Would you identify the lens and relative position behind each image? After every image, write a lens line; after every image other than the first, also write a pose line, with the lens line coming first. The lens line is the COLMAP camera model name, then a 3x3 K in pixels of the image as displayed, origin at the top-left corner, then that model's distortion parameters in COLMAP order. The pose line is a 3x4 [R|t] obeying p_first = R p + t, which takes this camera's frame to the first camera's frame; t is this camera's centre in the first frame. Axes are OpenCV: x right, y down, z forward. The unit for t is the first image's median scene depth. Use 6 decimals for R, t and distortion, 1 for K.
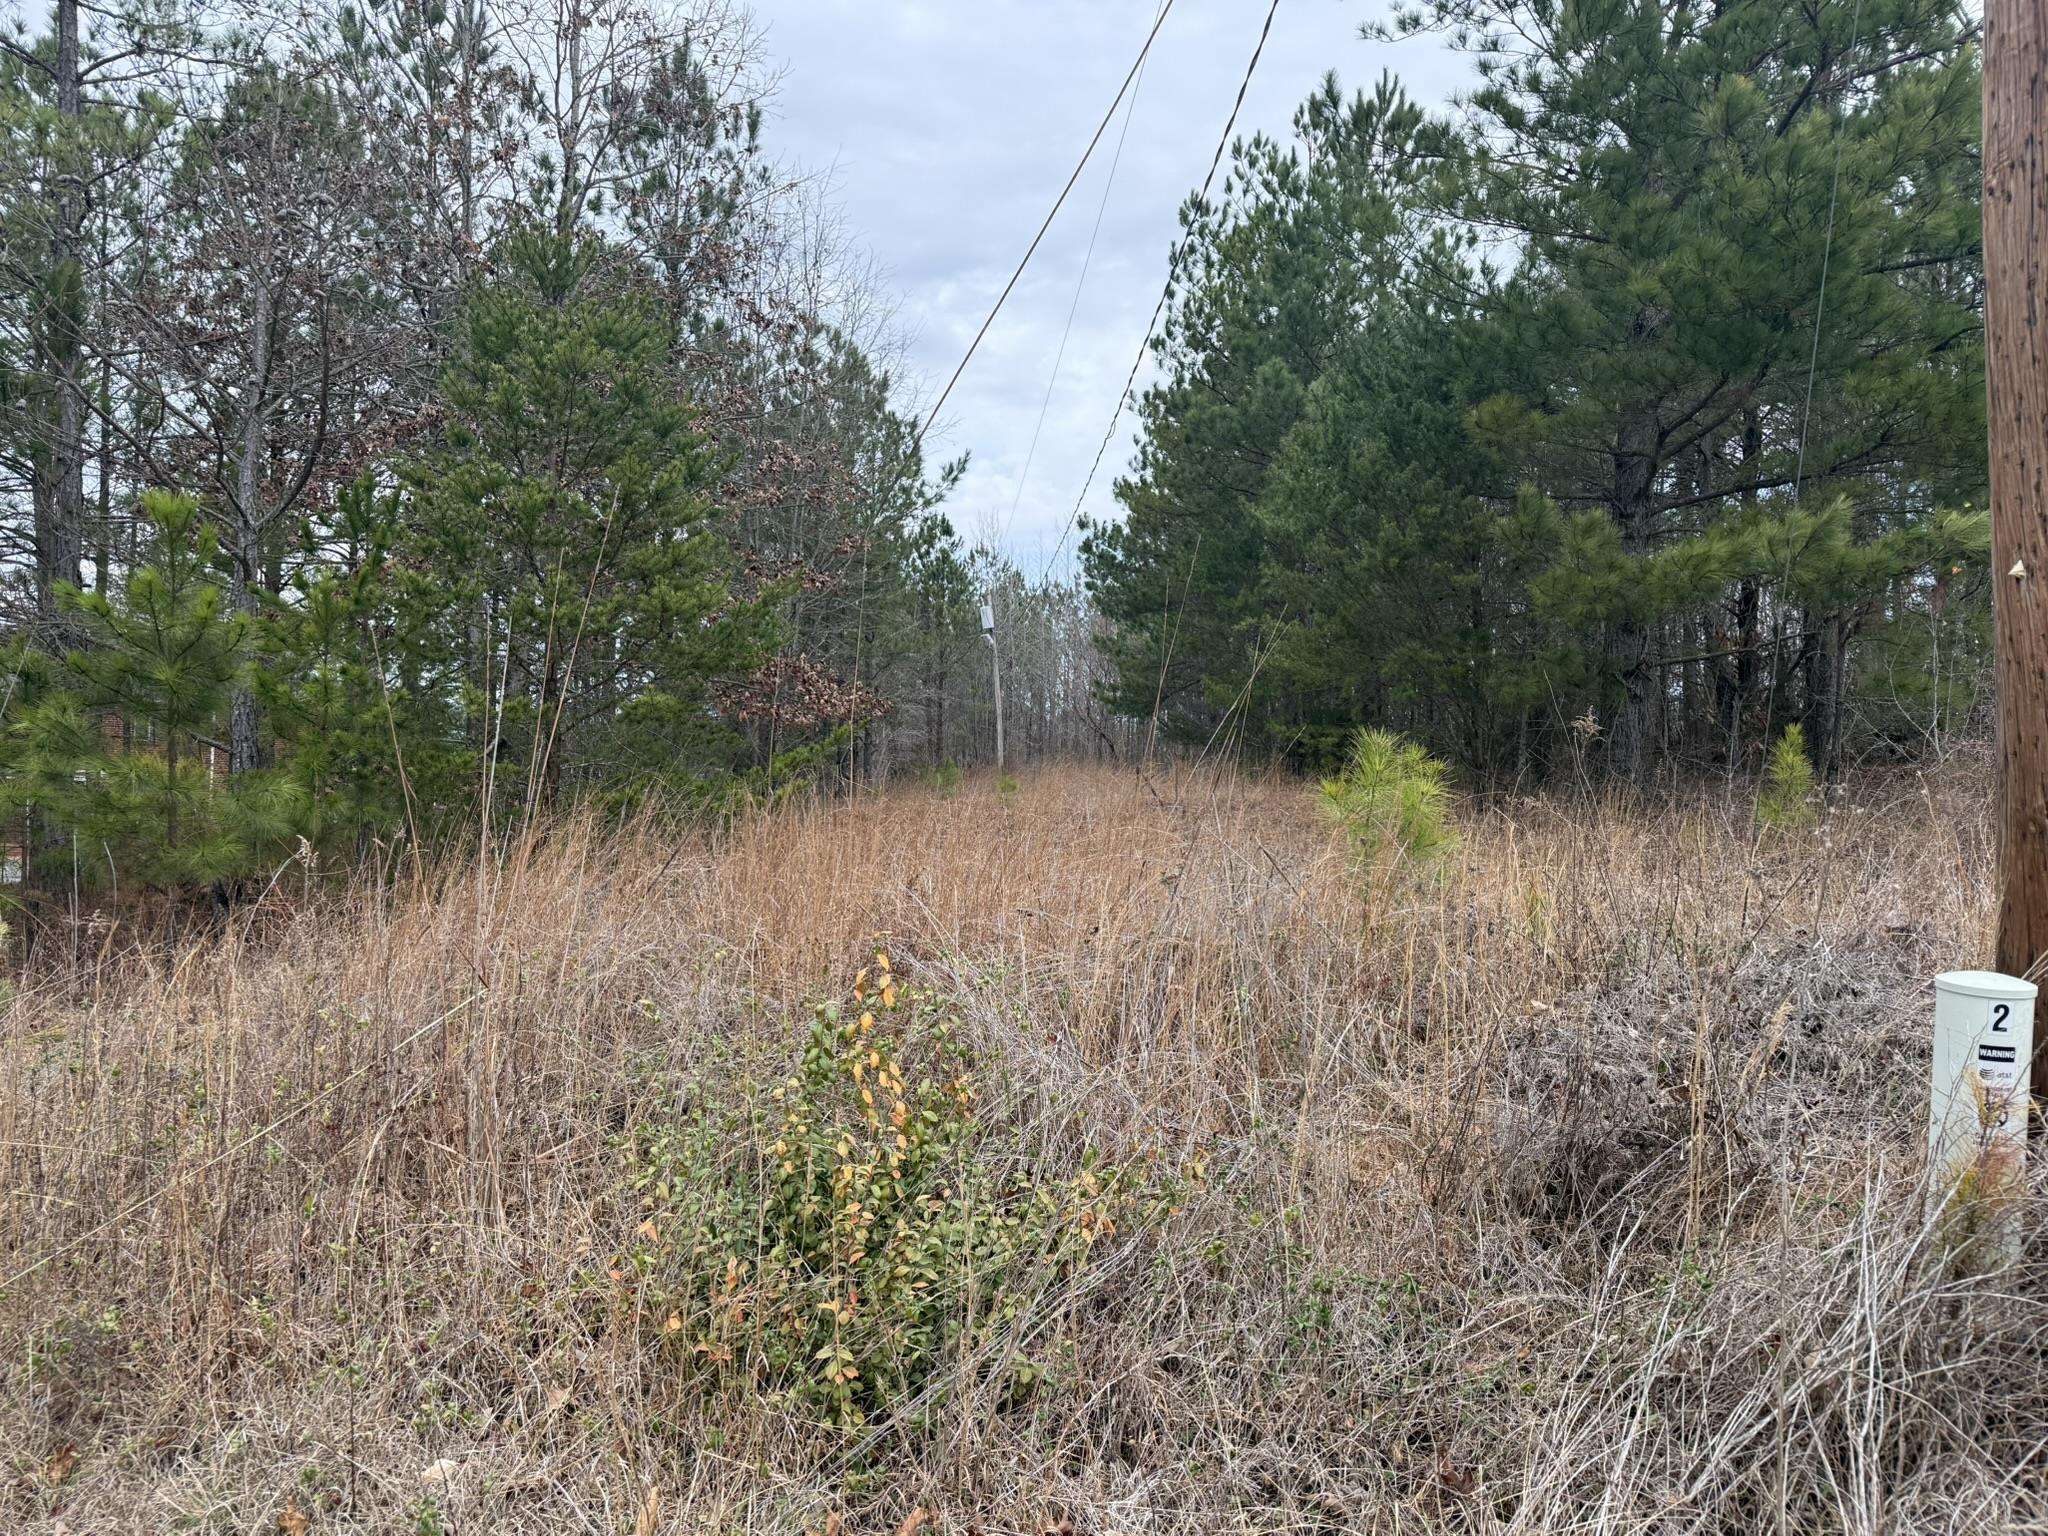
lens RADIAL K [[1432.7, 0, 1023.1], [0, 1432.7, 764.2], [0, 0, 1]] dist [0.009677, 0.000916]
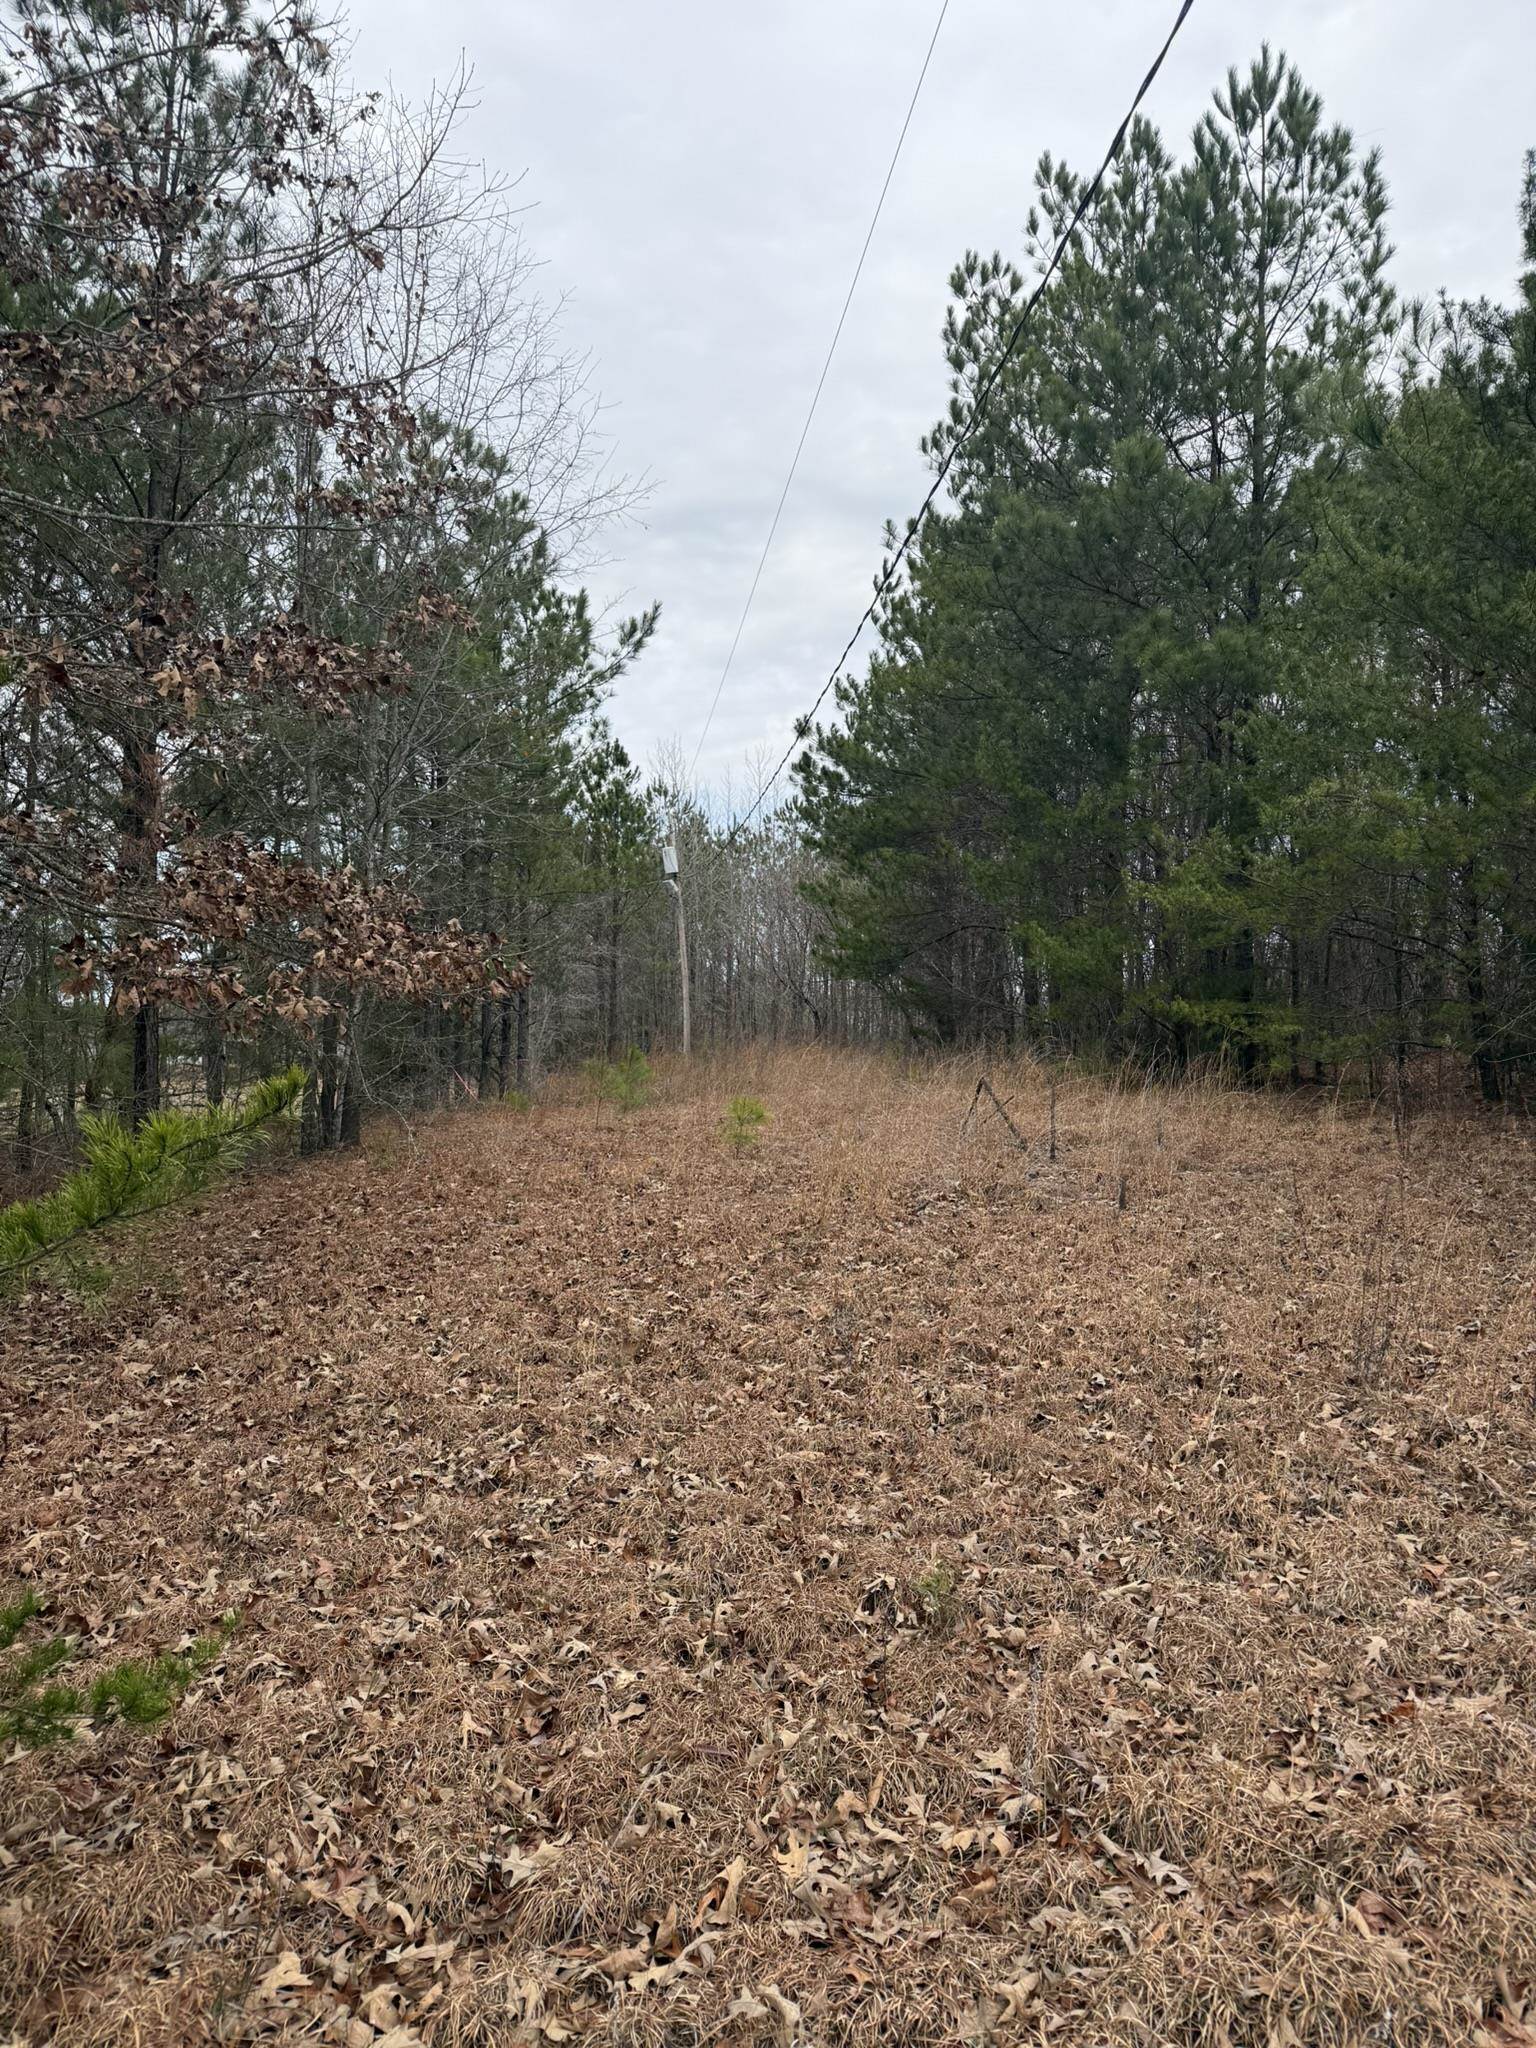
lens RADIAL K [[1432.7, 0, 768.3], [0, 1432.7, 1028.1], [0, 0, 1]] dist [0.009677, 0.000916]
pose [[0.998664, -0.000977, 0.051657, -0.013128], [0.000770, 0.999992, 0.004040, -0.009338], [-0.051661, -0.003995, 0.998657, 0.190949]]
